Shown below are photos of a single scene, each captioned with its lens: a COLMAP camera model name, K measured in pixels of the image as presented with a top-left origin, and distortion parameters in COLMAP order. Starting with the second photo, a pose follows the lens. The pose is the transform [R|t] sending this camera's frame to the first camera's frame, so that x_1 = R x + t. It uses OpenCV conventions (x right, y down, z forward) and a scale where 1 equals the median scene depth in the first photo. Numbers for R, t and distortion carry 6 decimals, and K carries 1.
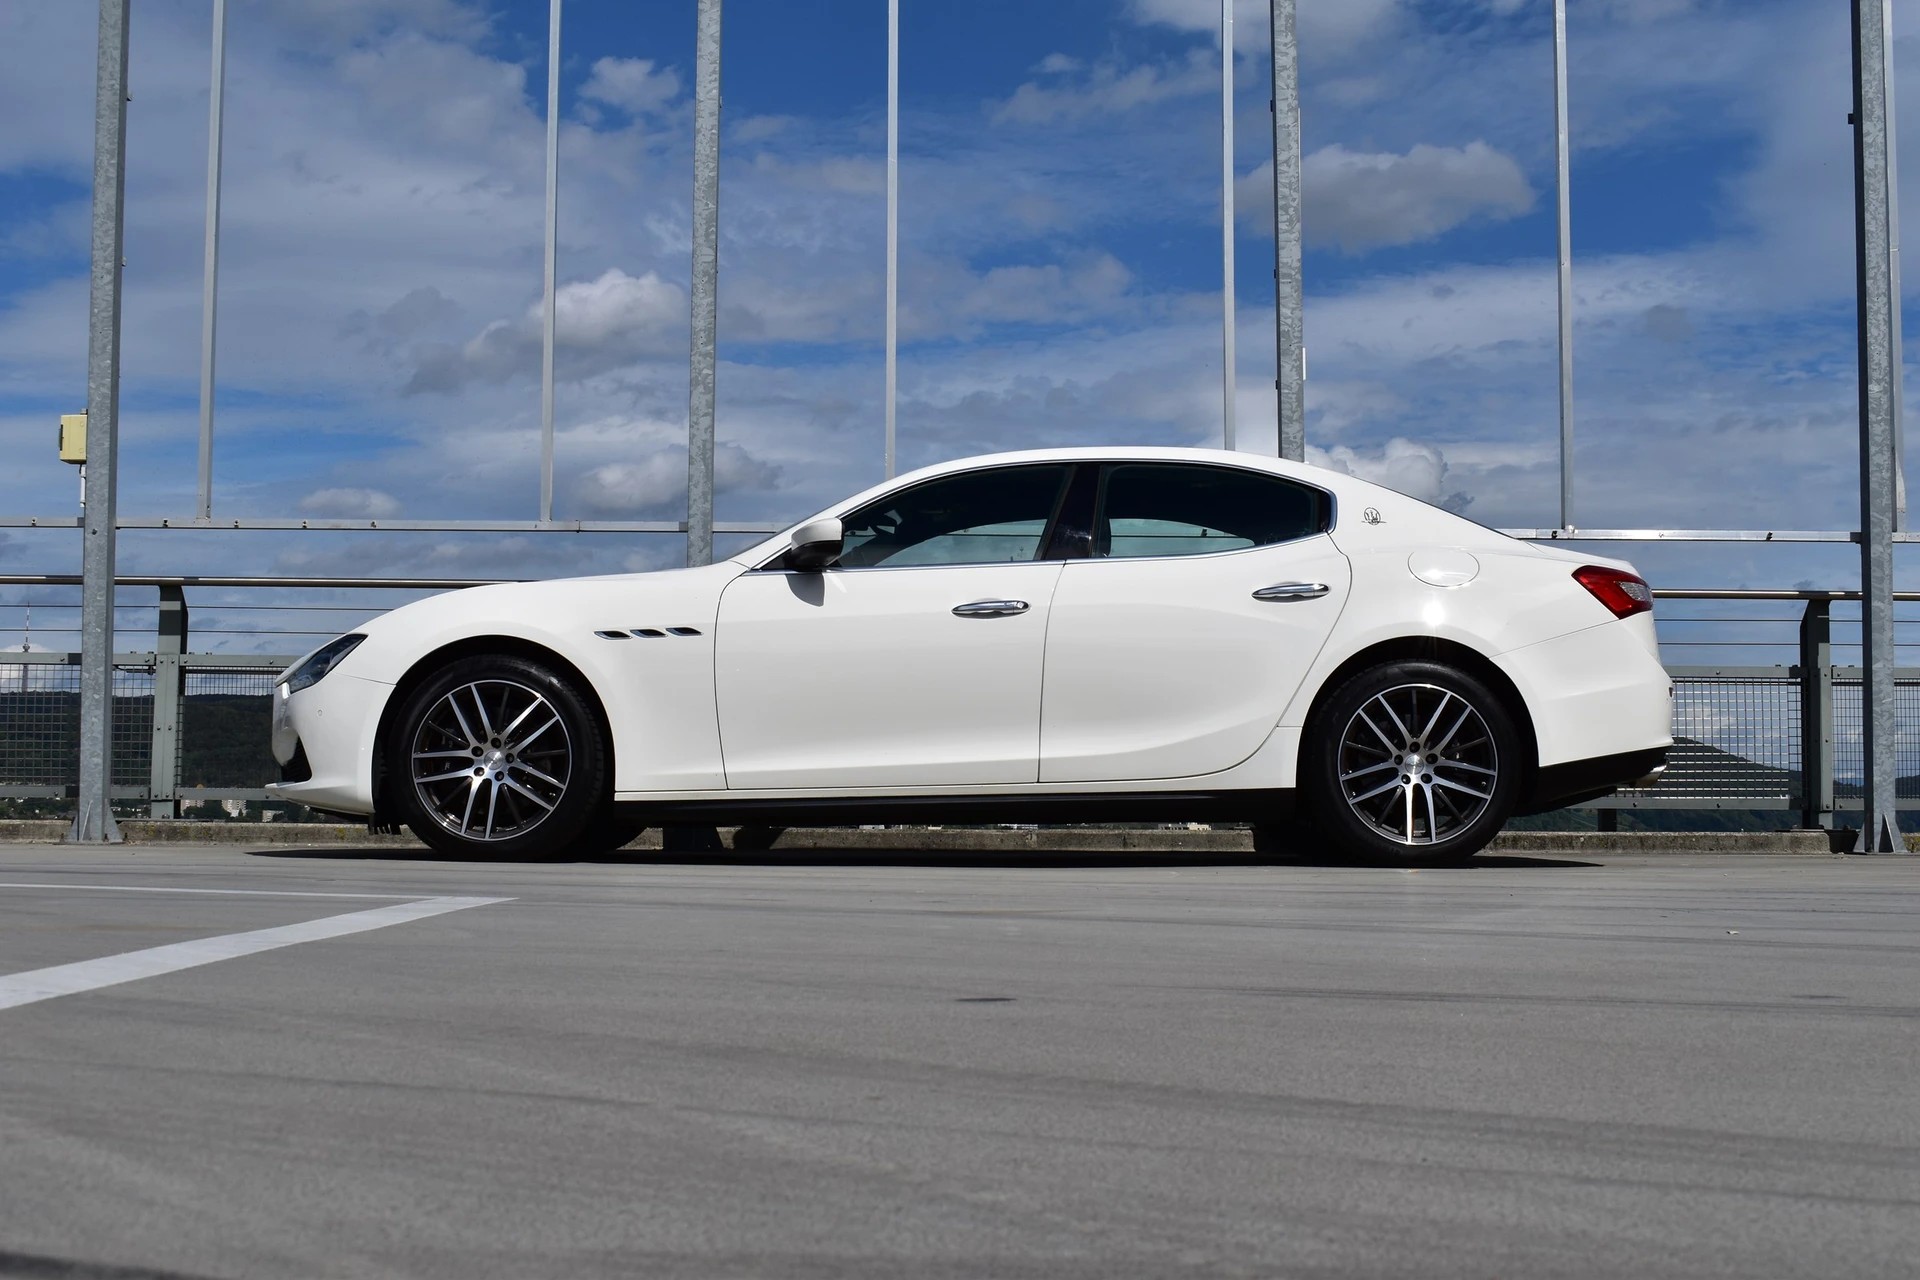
lens RADIAL K [[2252.0, 0, 953.7], [0, 2252.0, 640.8], [0, 0, 1]] dist [-0.064821, 0.024847]
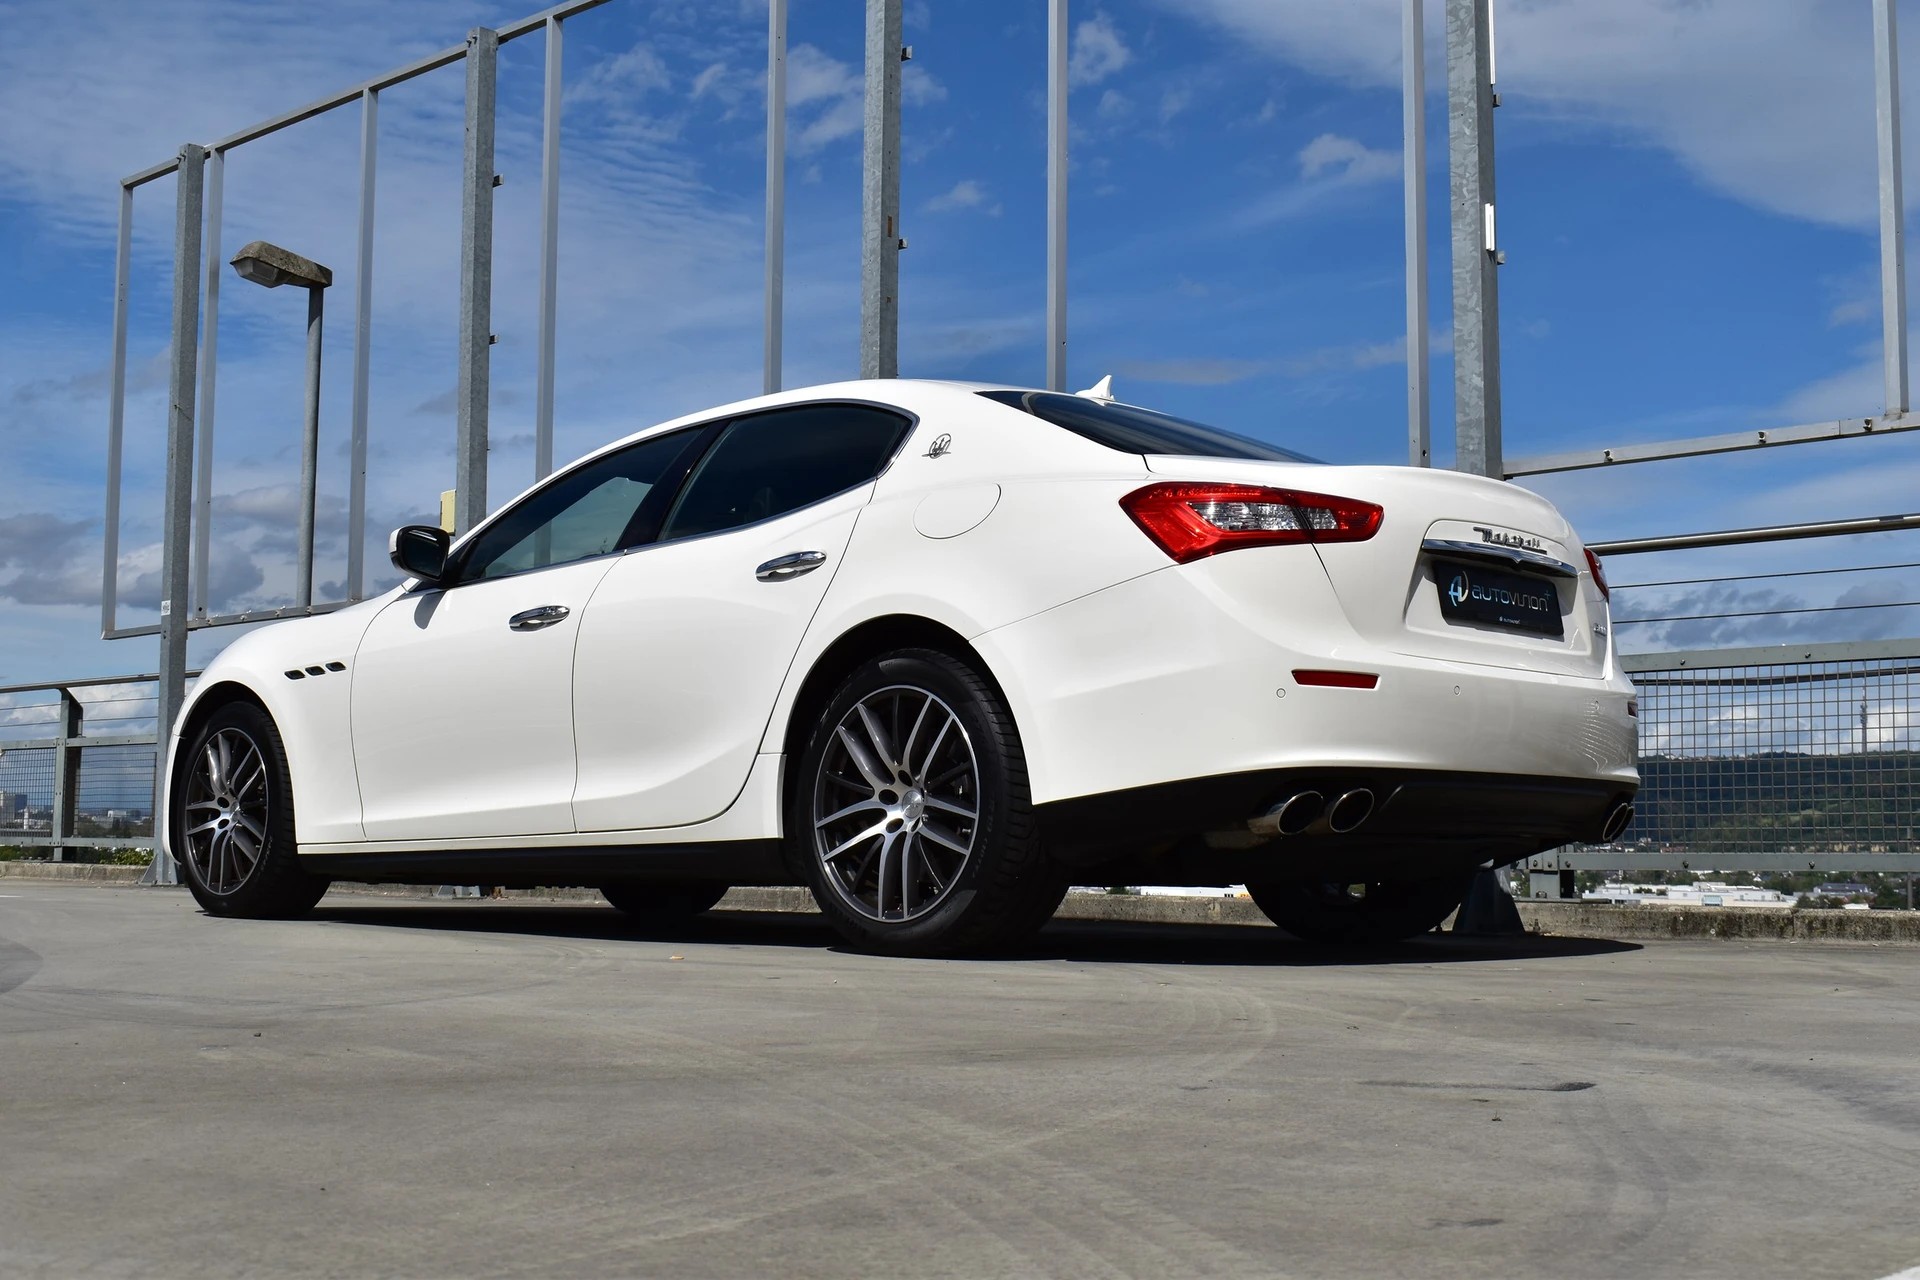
lens RADIAL K [[2313.3, 0, 958.6], [0, 2313.3, 633.1], [0, 0, 1]] dist [-0.052772, 0.004981]
pose [[0.717932, -0.064817, -0.693089, 0.528543], [0.045179, 0.997895, -0.046524, 0.027629], [0.694646, 0.002088, 0.719349, 0.380672]]
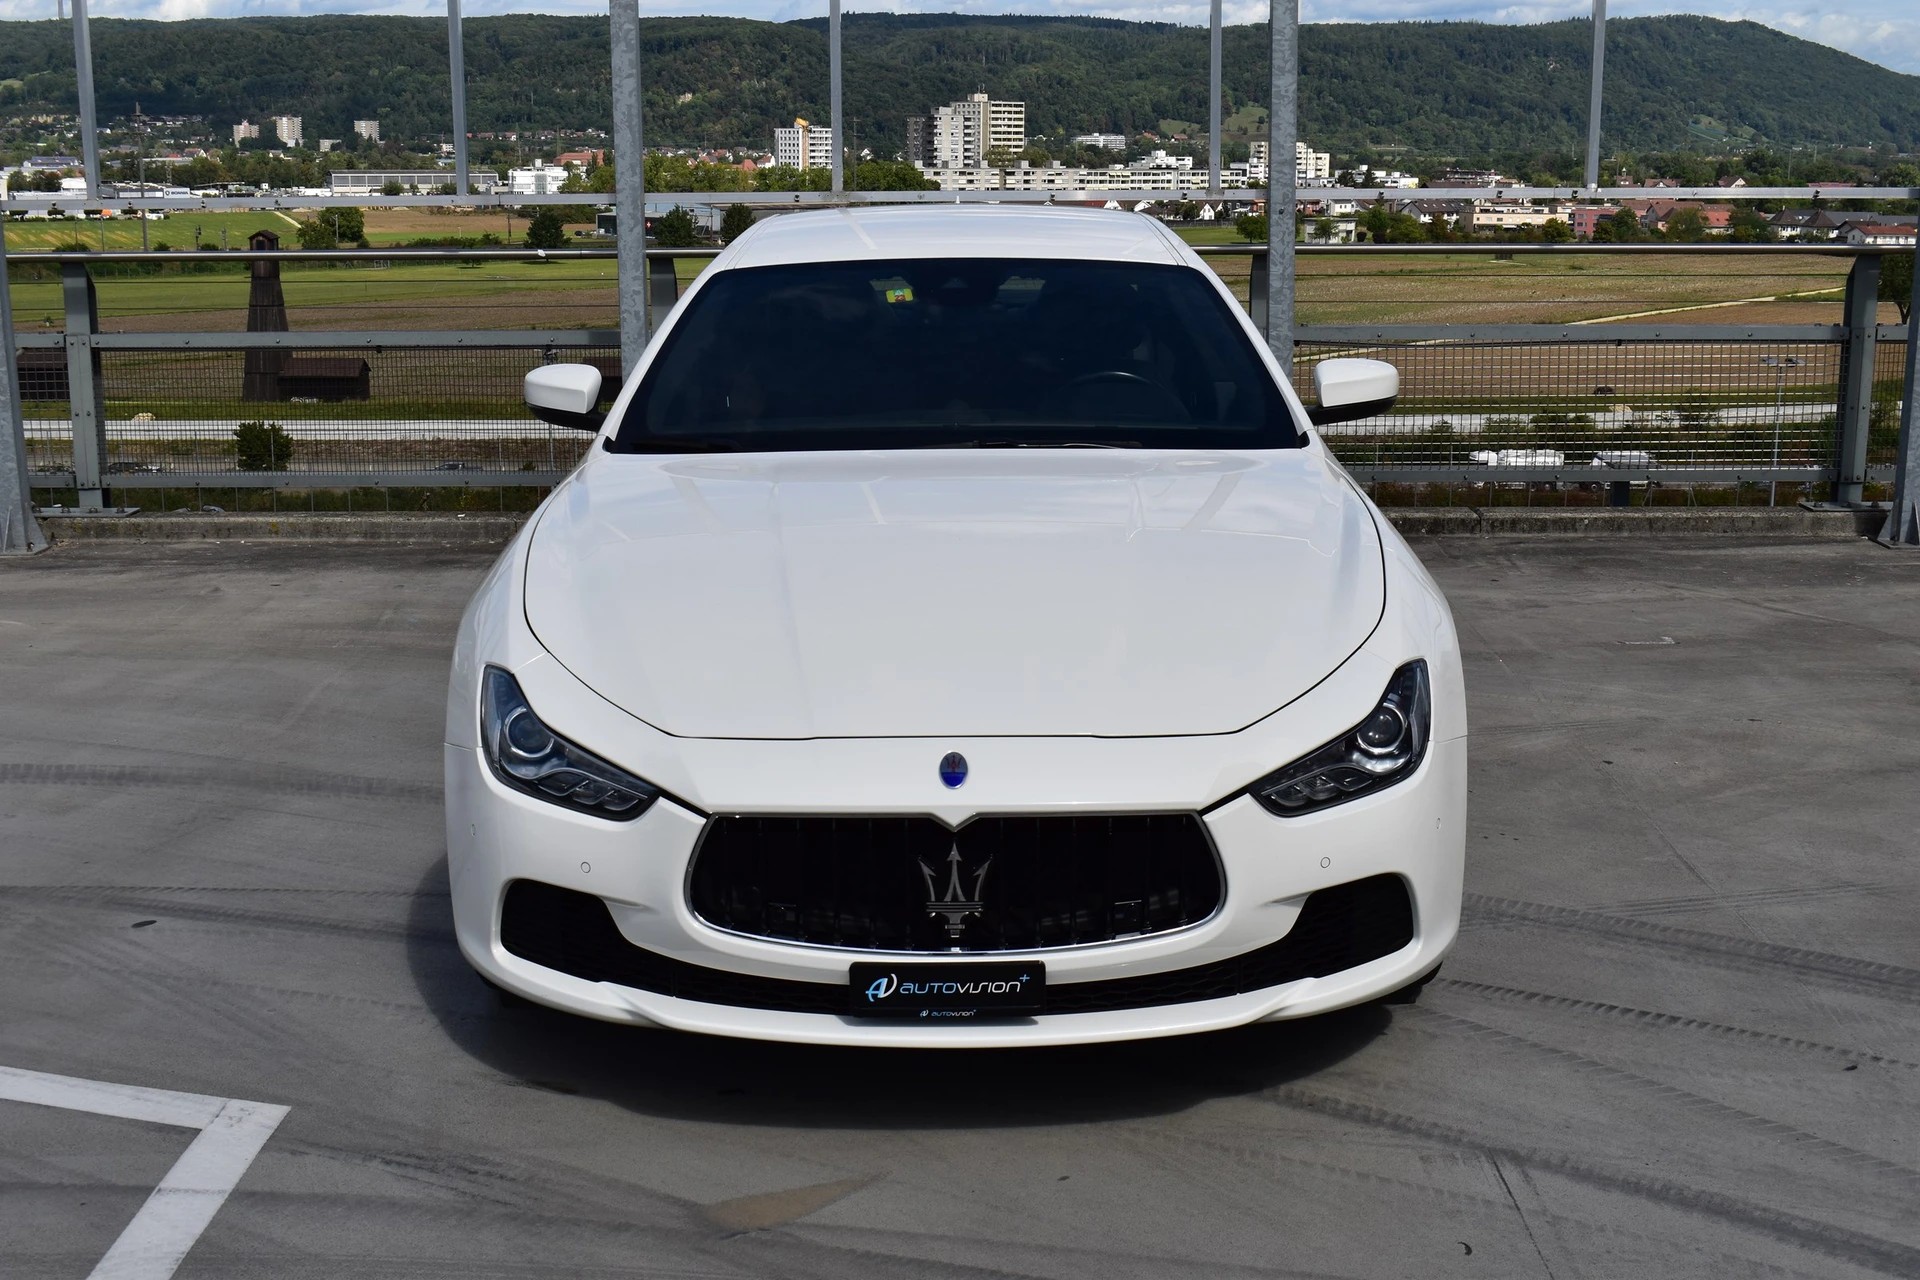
lens RADIAL K [[2313.3, 0, 958.6], [0, 2313.3, 633.1], [0, 0, 1]] dist [-0.052772, 0.004981]
pose [[0.999356, -0.005280, -0.035487, 0.053090], [0.015240, 0.957913, 0.286655, -0.149450], [0.032480, -0.287012, 0.957376, 0.056700]]
